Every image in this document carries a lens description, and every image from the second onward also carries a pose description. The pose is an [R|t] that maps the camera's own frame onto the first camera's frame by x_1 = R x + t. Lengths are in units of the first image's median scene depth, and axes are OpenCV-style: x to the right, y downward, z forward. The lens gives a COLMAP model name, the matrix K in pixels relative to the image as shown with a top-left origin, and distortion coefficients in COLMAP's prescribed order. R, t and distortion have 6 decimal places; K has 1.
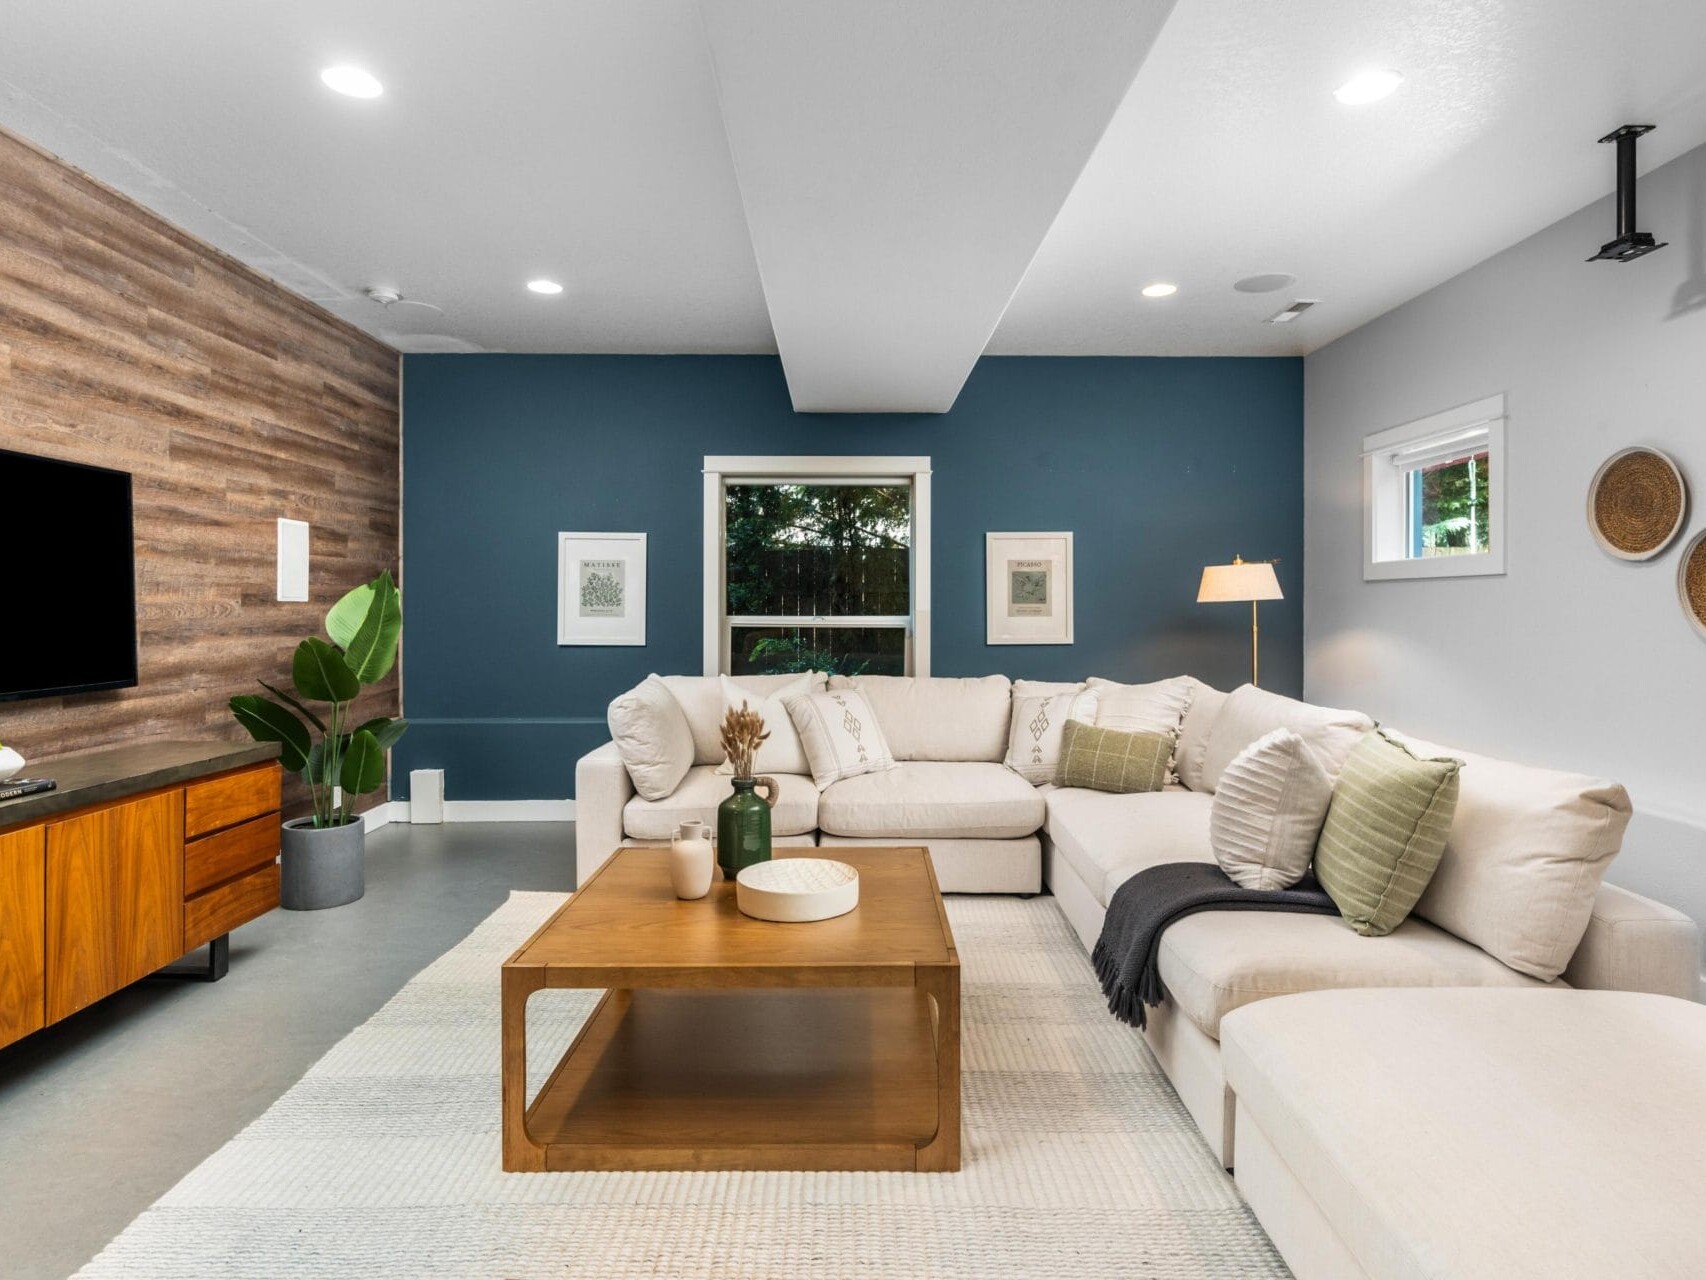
lens RADIAL K [[892.0, 0, 857.4], [0, 892.0, 606.6], [0, 0, 1]] dist [-0.000266, 0.001627]
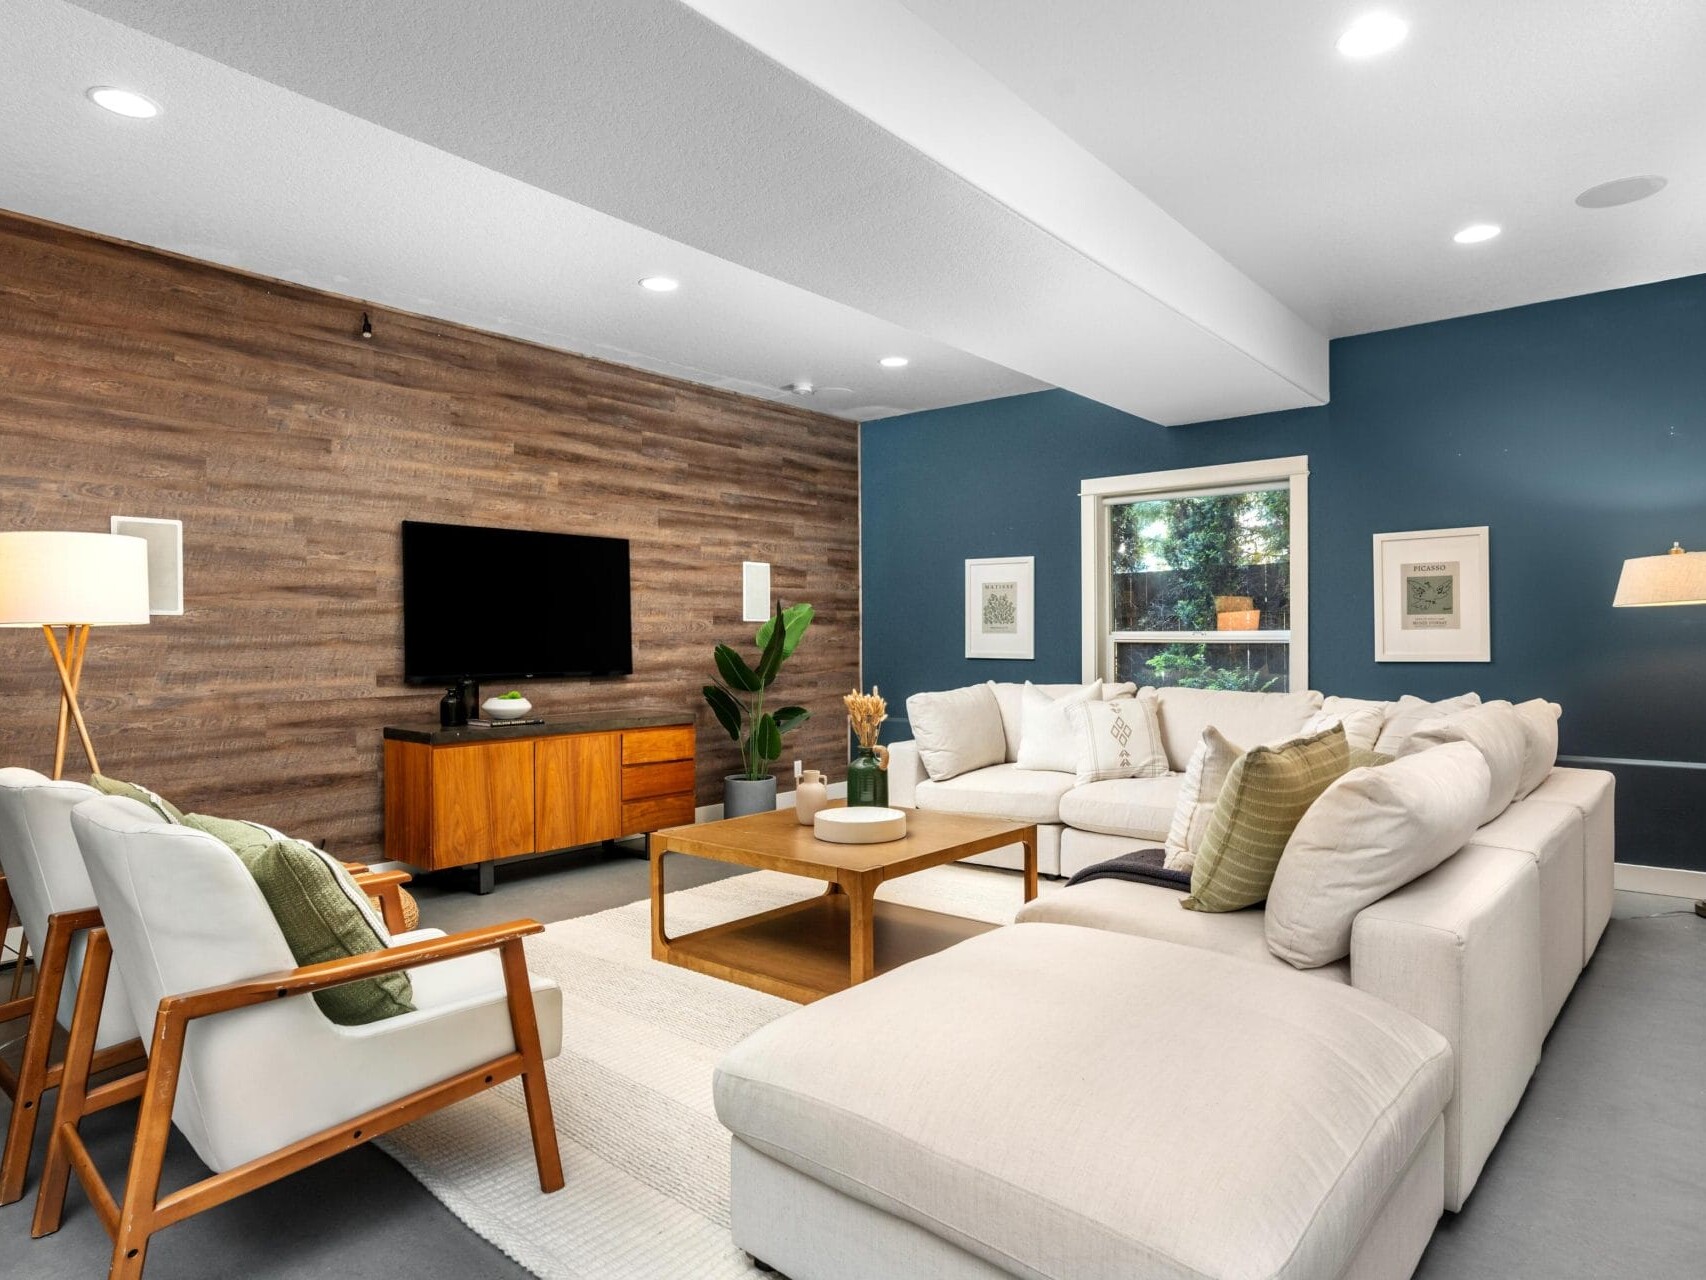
lens RADIAL K [[927.4, 0, 853.0], [0, 927.4, 640.0], [0, 0, 1]] dist [-0.003836, 0.000997]
pose [[0.794523, -0.001346, -0.607233, 0.404697], [0.006841, 0.999954, 0.006733, 0.016363], [0.607196, -0.009503, 0.794496, -0.054708]]
